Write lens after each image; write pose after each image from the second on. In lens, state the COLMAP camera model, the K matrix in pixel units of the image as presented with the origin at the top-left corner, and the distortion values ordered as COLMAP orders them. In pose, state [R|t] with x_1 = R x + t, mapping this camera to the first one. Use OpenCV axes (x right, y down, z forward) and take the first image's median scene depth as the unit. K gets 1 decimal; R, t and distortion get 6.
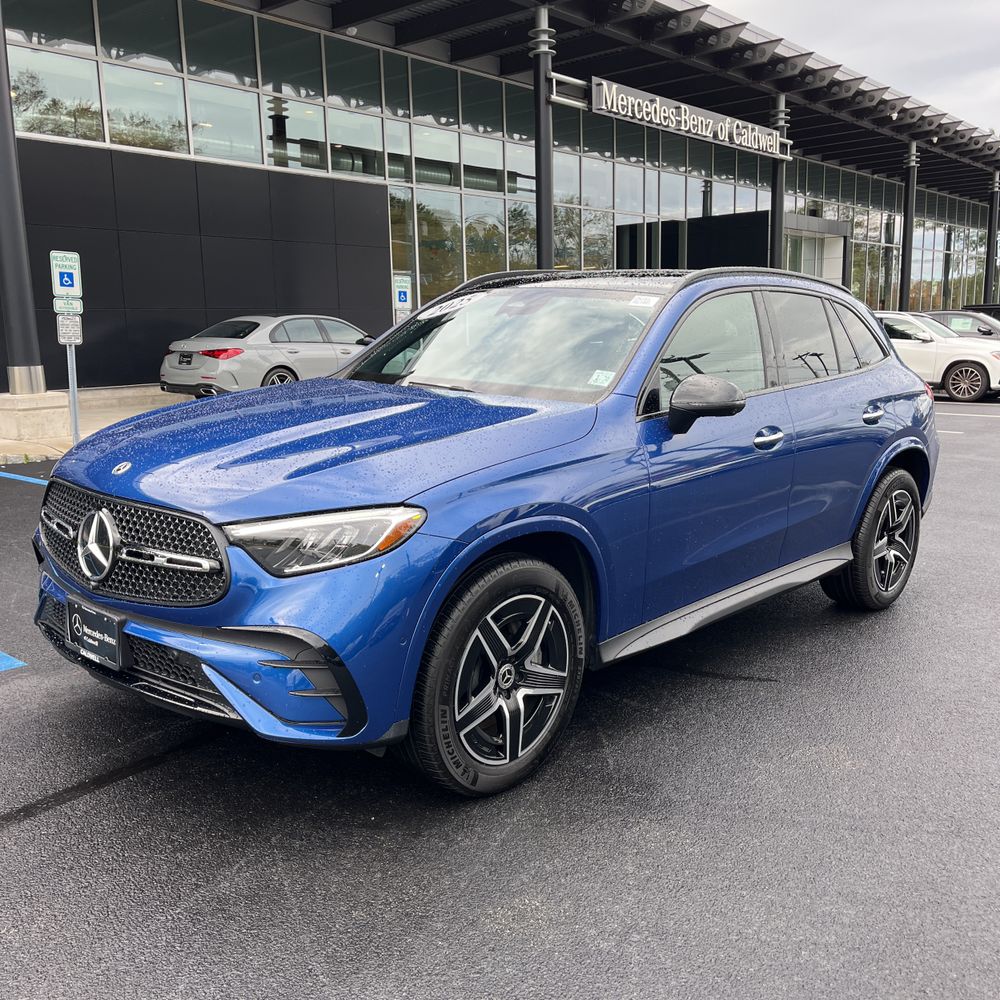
lens RADIAL K [[1013.4, 0, 494.2], [0, 1013.4, 504.3], [0, 0, 1]] dist [0.019197, 0.000000]
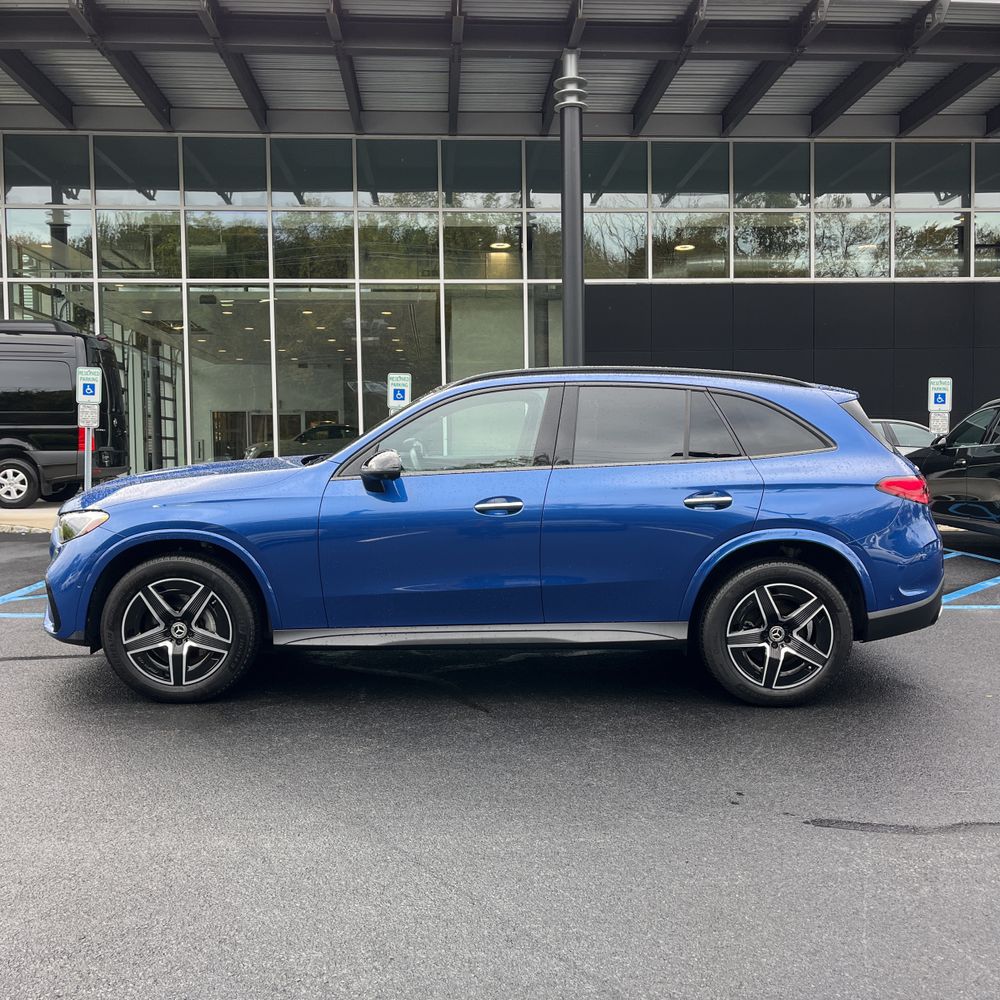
lens RADIAL K [[1013.4, 0, 509.8], [0, 1013.4, 495.5], [0, 0, 1]] dist [0.019197, 0.000000]
pose [[0.698495, 0.041255, -0.714425, 0.949666], [-0.125150, 0.989994, -0.065192, -0.000333], [0.704586, 0.134947, 0.696669, 0.143928]]
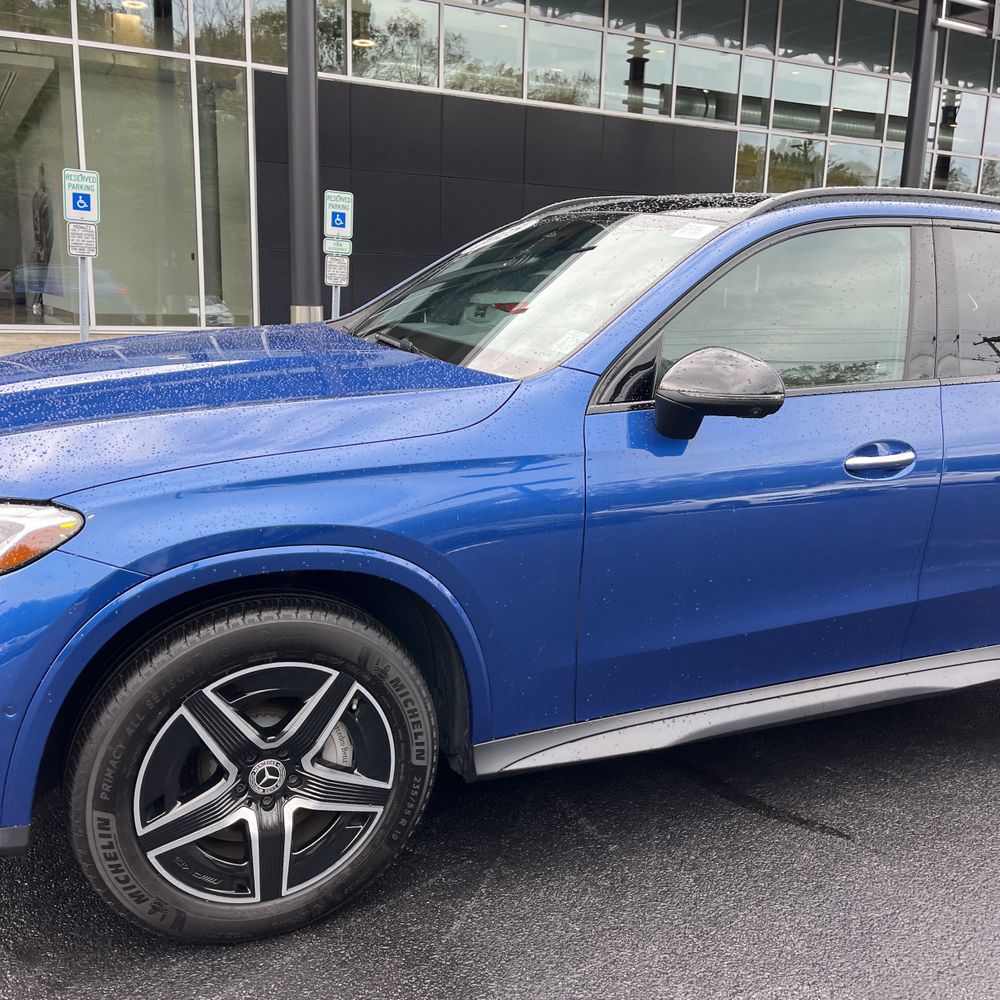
lens RADIAL K [[1013.4, 0, 499.9], [0, 1013.4, 510.6], [0, 0, 1]] dist [0.019197, 0.000000]
pose [[0.927952, 0.126174, -0.350692, 0.230728], [-0.111871, 0.991859, 0.060839, -0.038380], [0.355513, -0.017223, 0.934513, 0.274783]]
